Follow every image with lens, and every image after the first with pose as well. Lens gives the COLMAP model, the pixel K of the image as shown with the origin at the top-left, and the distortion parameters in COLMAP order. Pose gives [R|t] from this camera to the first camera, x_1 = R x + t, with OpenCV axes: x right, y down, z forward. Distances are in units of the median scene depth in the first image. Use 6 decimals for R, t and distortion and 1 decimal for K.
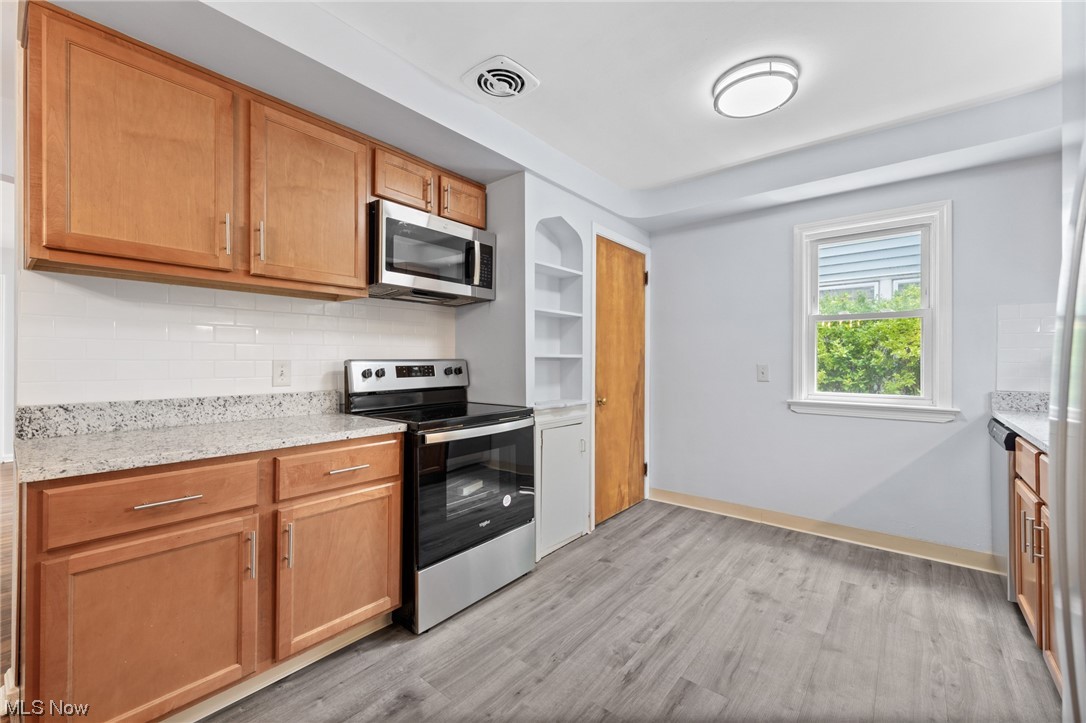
lens RADIAL K [[445.5, 0, 553.8], [0, 445.5, 355.6], [0, 0, 1]] dist [0.002159, -0.000928]
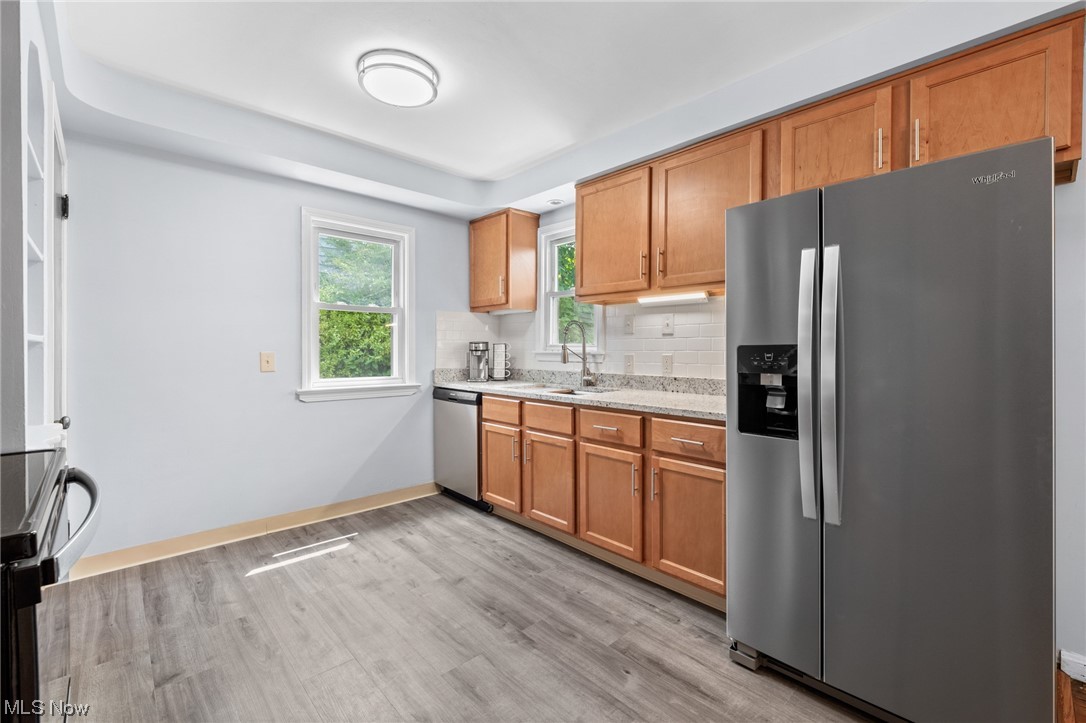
lens RADIAL K [[469.1, 0, 533.6], [0, 469.1, 347.6], [0, 0, 1]] dist [-0.001142, 0.000262]
pose [[0.145115, 0.002439, 0.989412, -0.462854], [-0.012917, 0.999916, -0.000570, 0.005248], [-0.989331, -0.012697, 0.145134, 0.444333]]
